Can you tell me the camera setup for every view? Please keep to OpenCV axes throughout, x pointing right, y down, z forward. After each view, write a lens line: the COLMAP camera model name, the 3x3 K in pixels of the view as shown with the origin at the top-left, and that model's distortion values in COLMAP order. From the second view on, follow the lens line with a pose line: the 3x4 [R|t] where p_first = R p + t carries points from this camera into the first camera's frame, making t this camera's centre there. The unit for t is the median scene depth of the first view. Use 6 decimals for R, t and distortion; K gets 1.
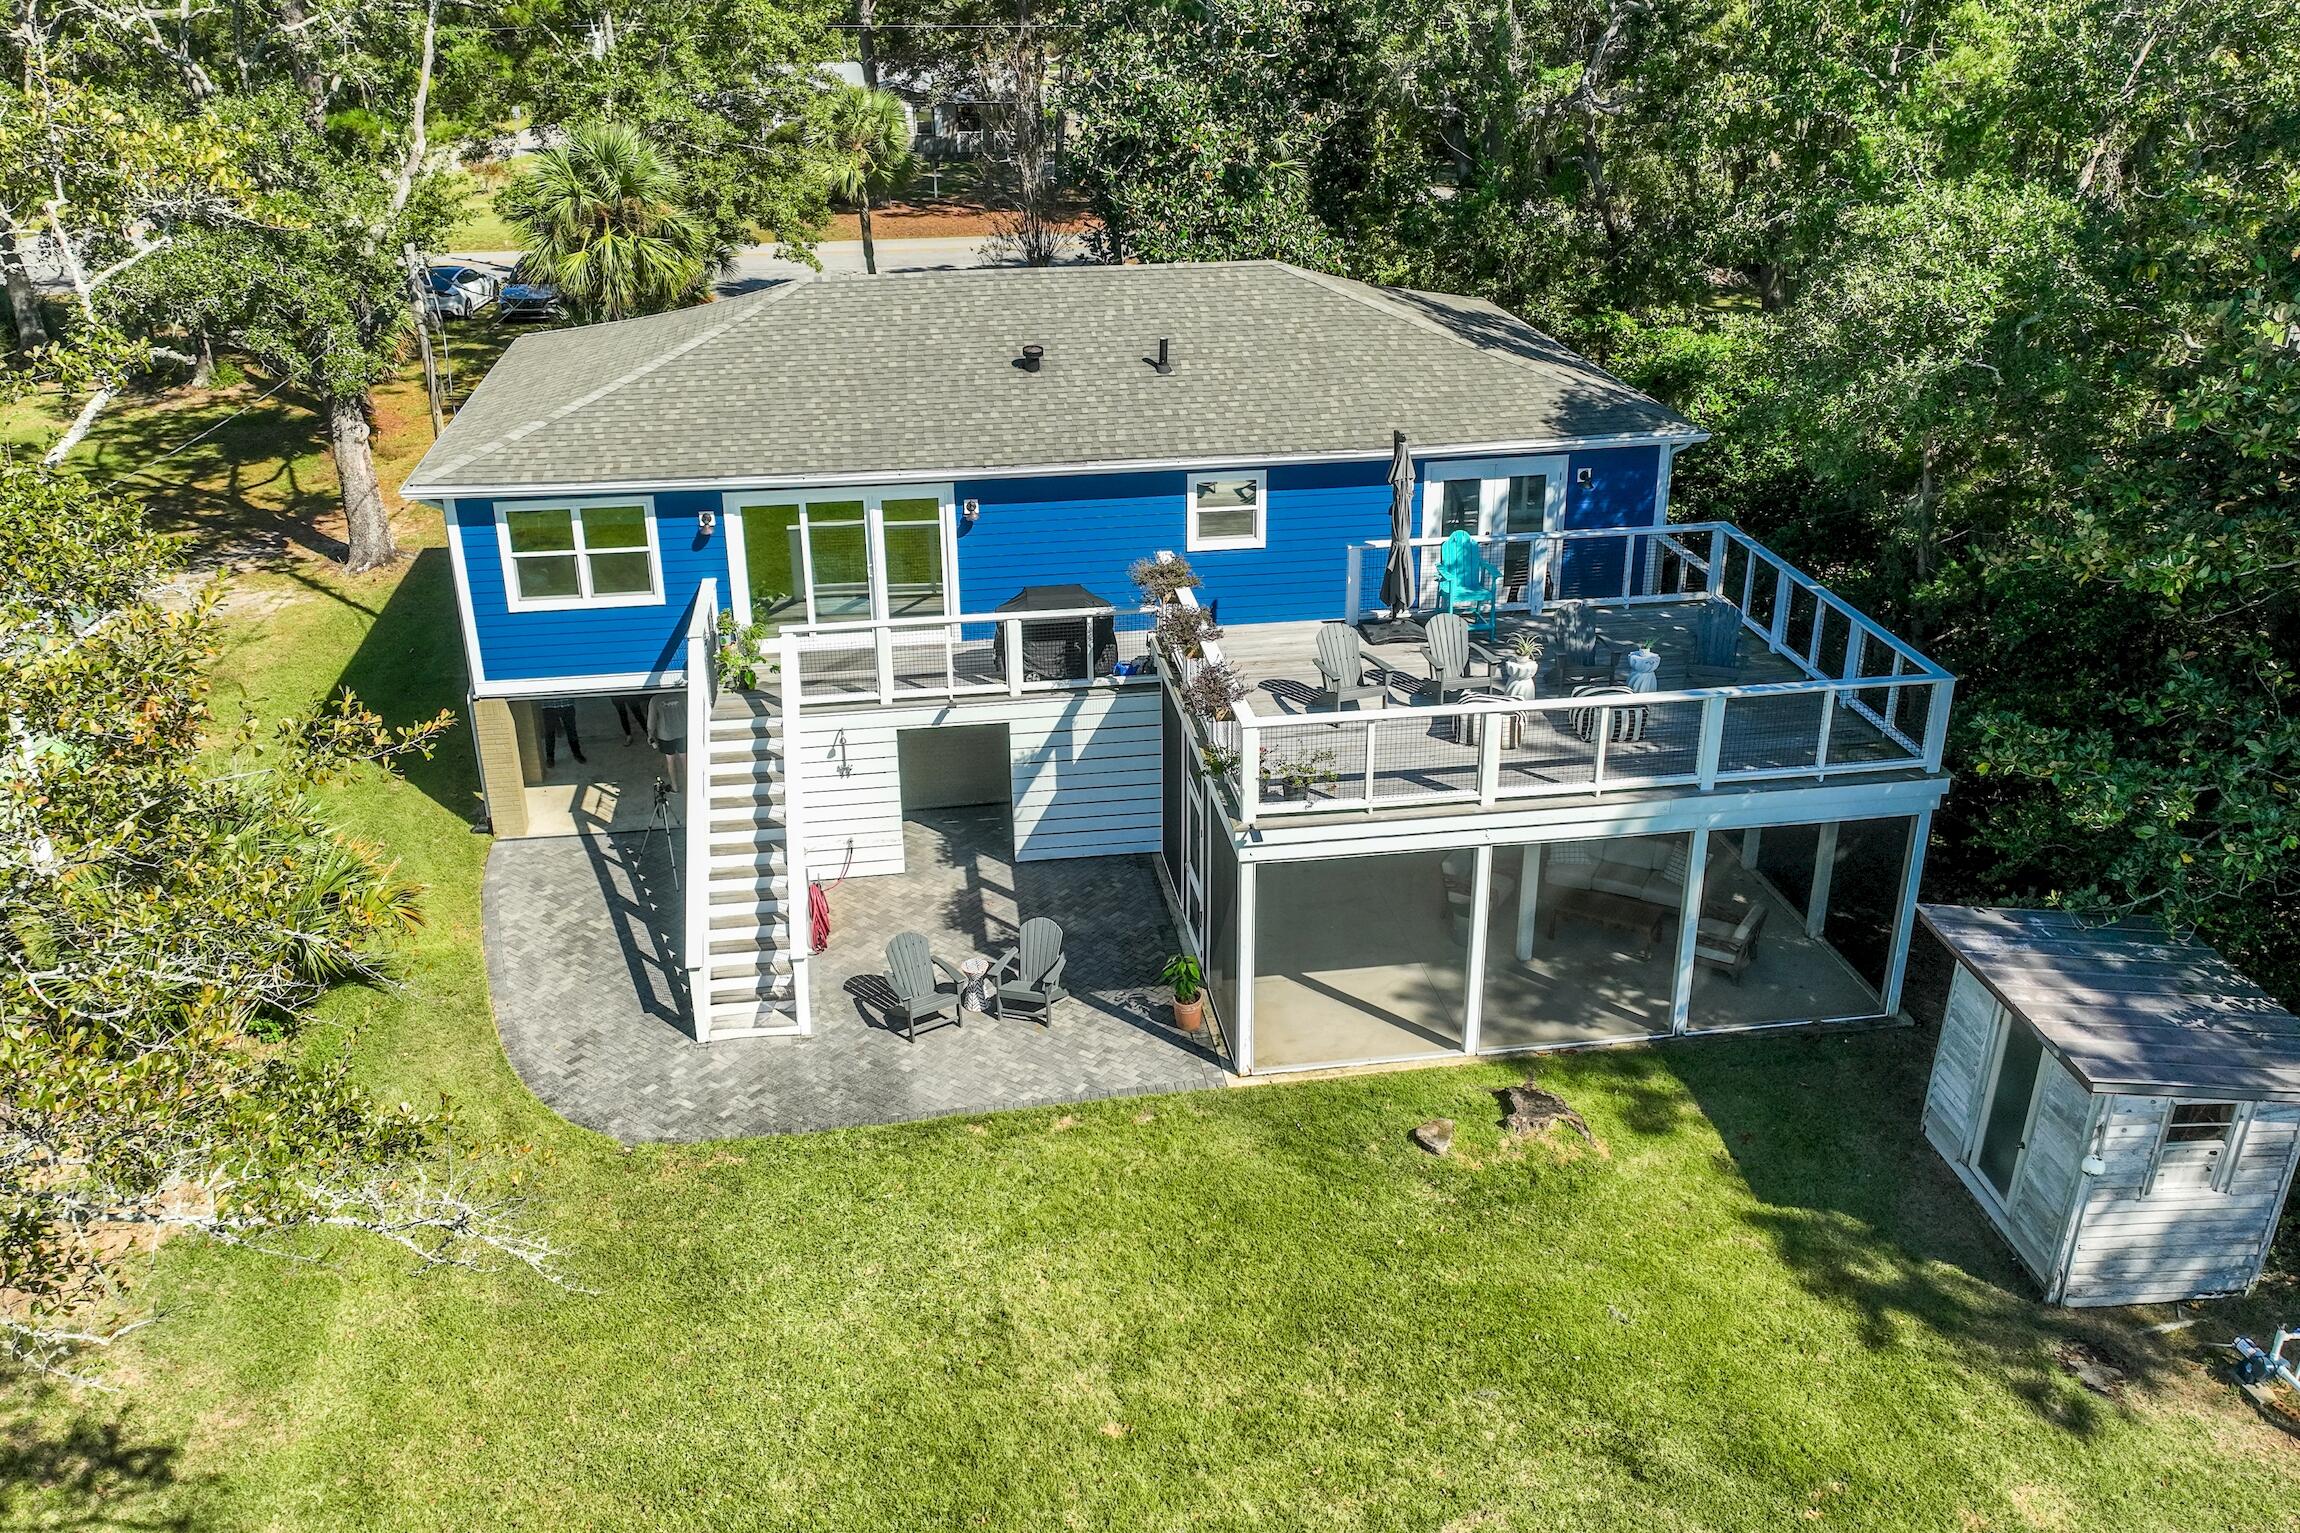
lens RADIAL K [[1934.0, 0, 1183.8], [0, 1934.0, 761.8], [0, 0, 1]] dist [-0.018361, -0.010783]
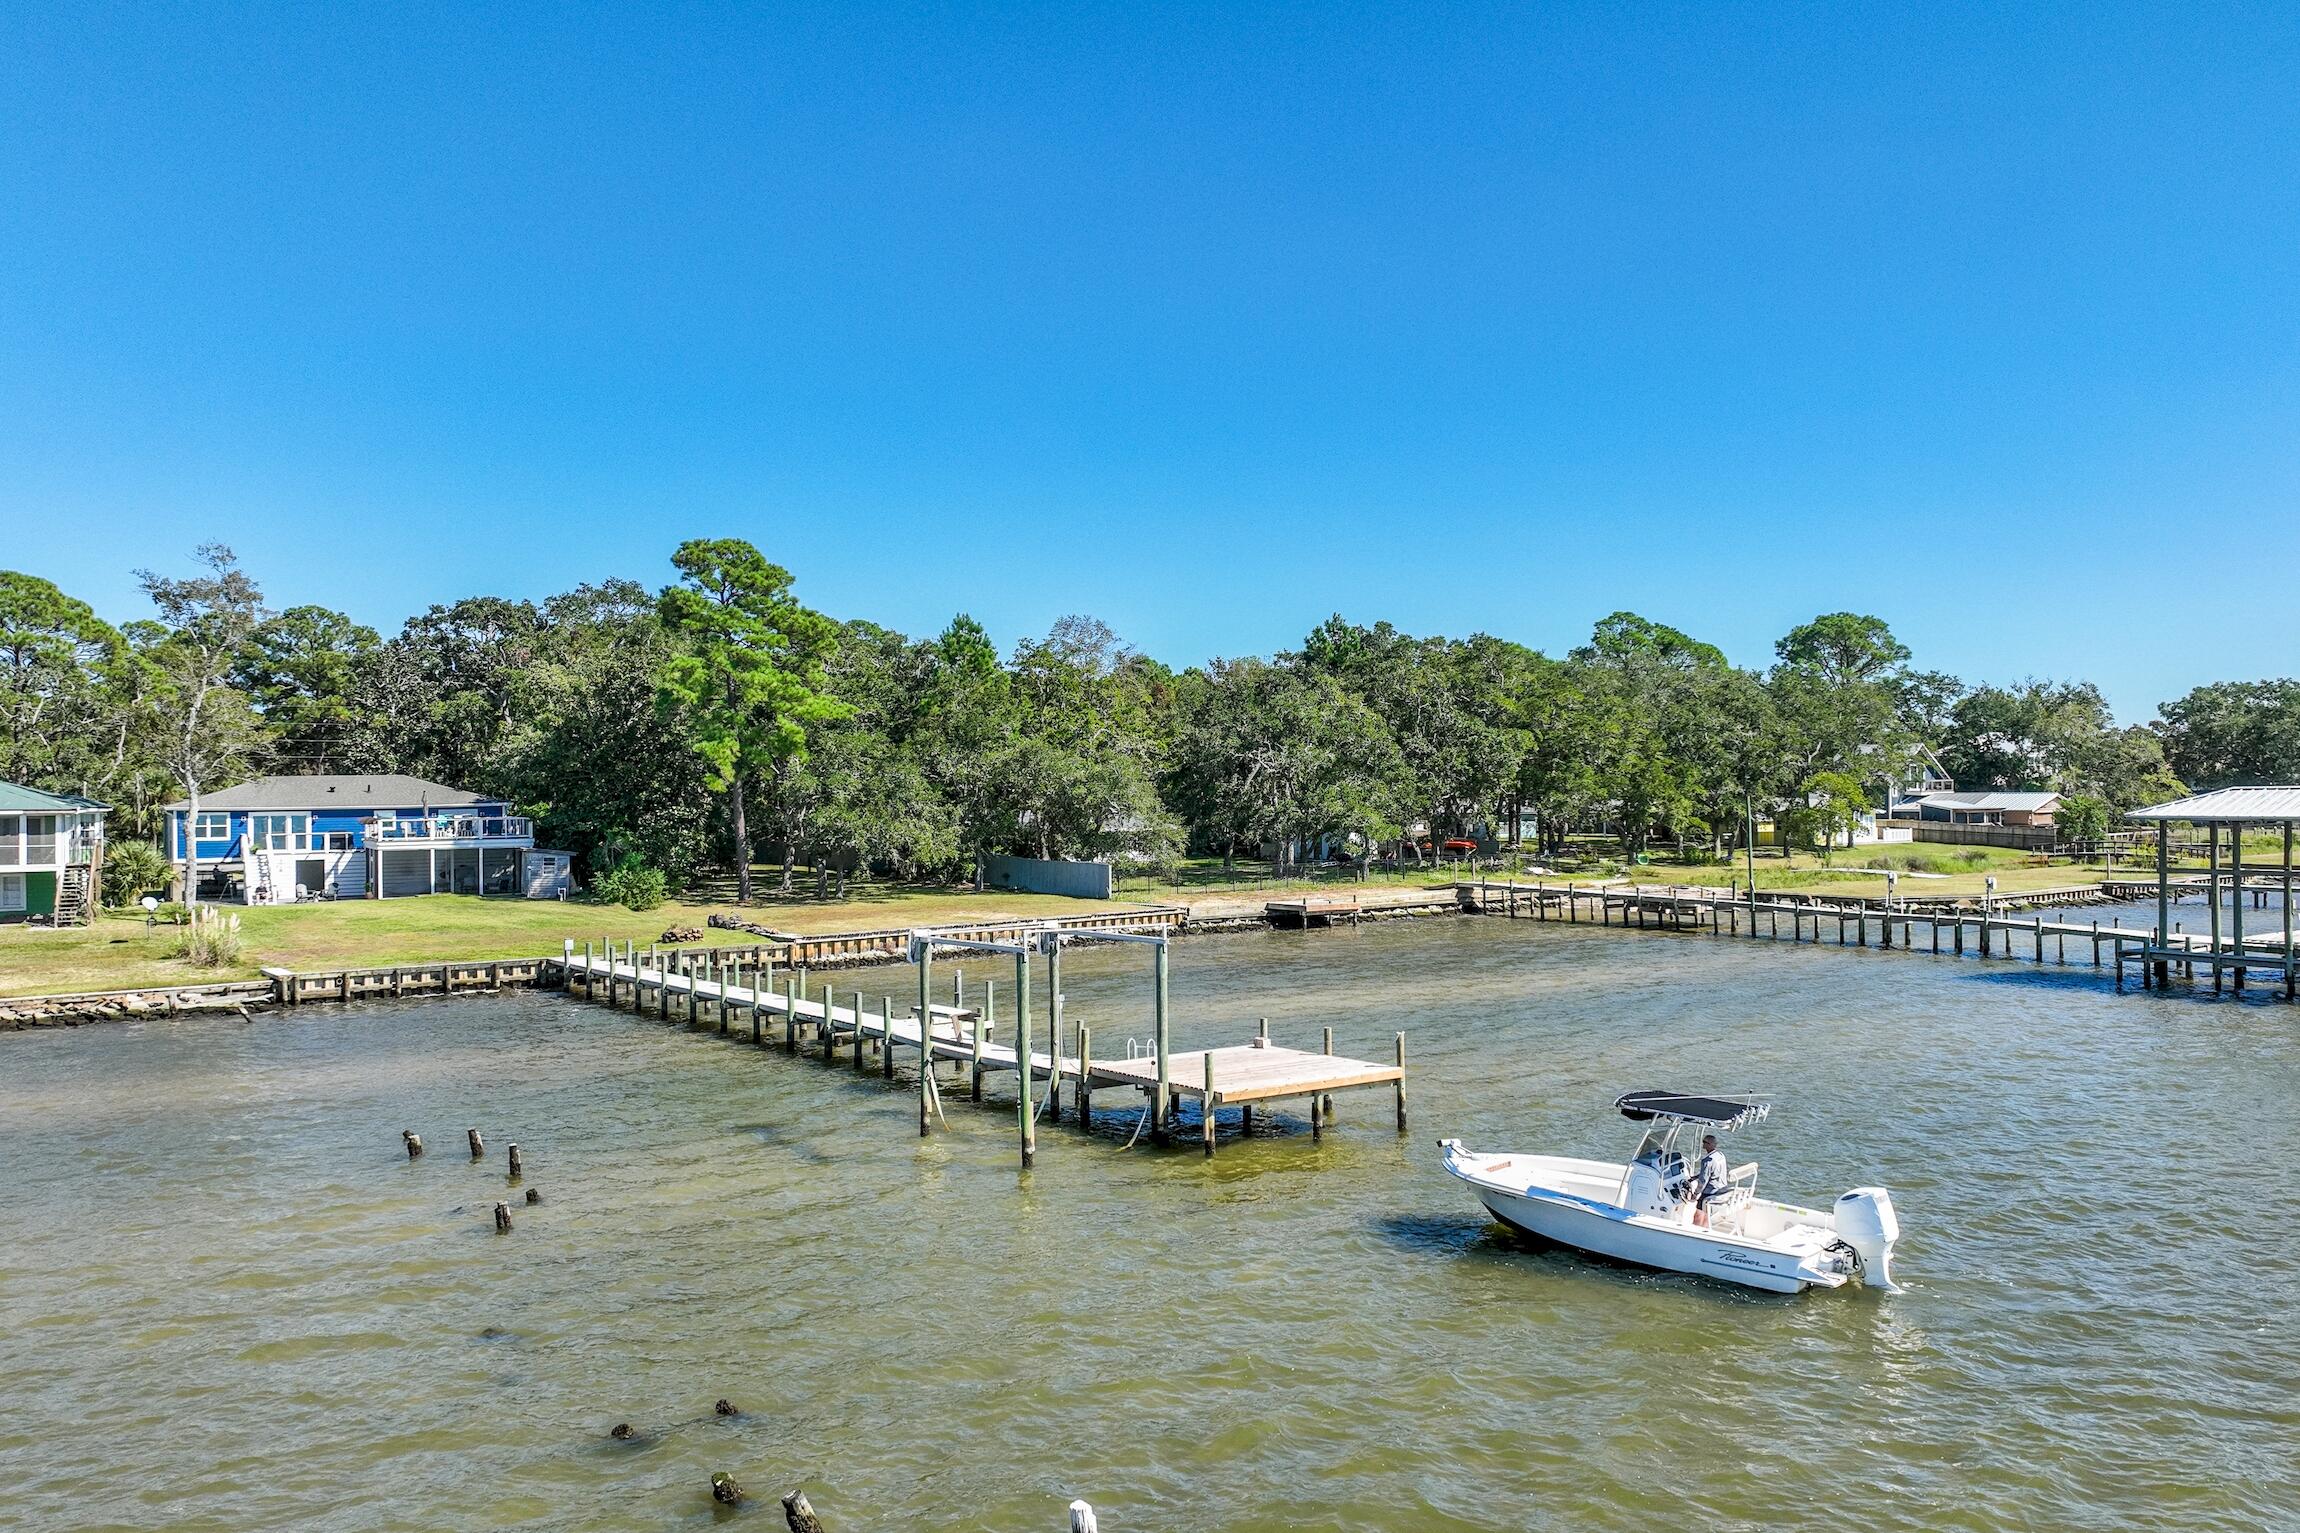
lens RADIAL K [[1844.5, 0, 1305.9], [0, 1844.5, 761.4], [0, 0, 1]] dist [-0.008366, -0.008482]
pose [[0.908385, -0.001162, 0.418132, 0.175468], [0.172904, 0.911539, -0.373097, 1.641319], [-0.380710, 0.411213, 0.828229, -3.206390]]
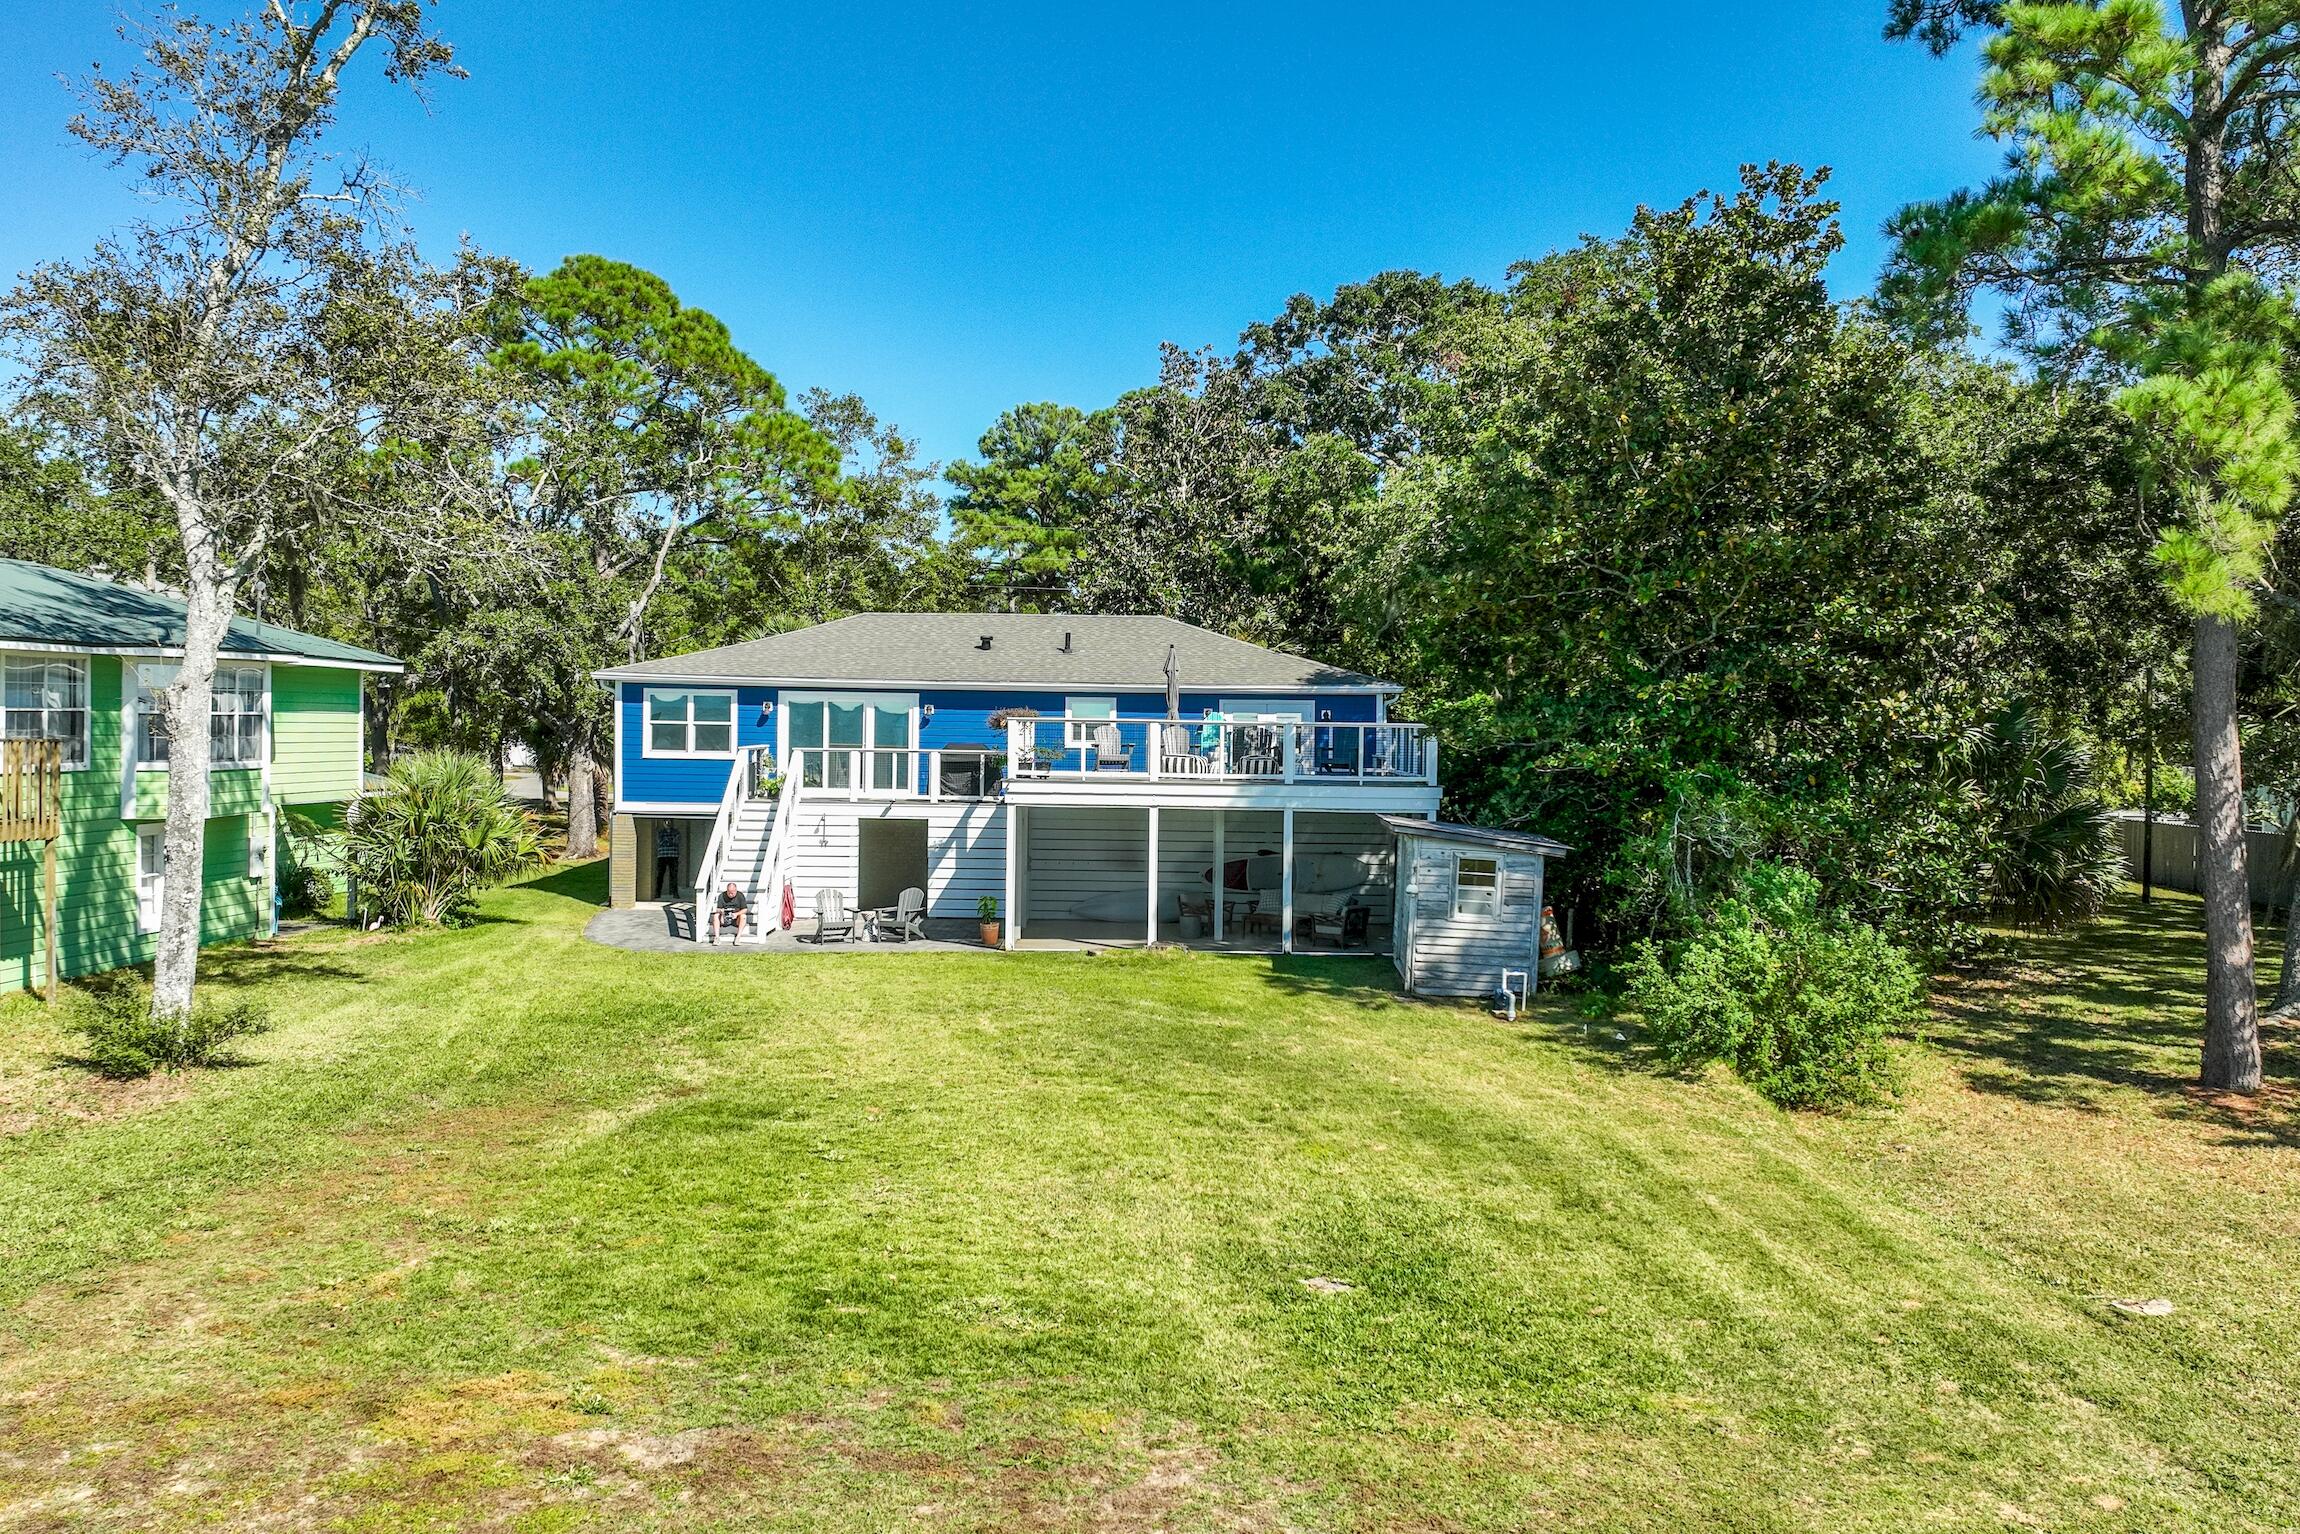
lens RADIAL K [[1934.0, 0, 1183.8], [0, 1934.0, 762.3], [0, 0, 1]] dist [-0.018361, -0.010783]
pose [[0.990728, 0.024188, -0.133687, 0.327775], [-0.072756, 0.925486, -0.371728, 0.509069], [0.114734, 0.378008, 0.918665, -0.454373]]
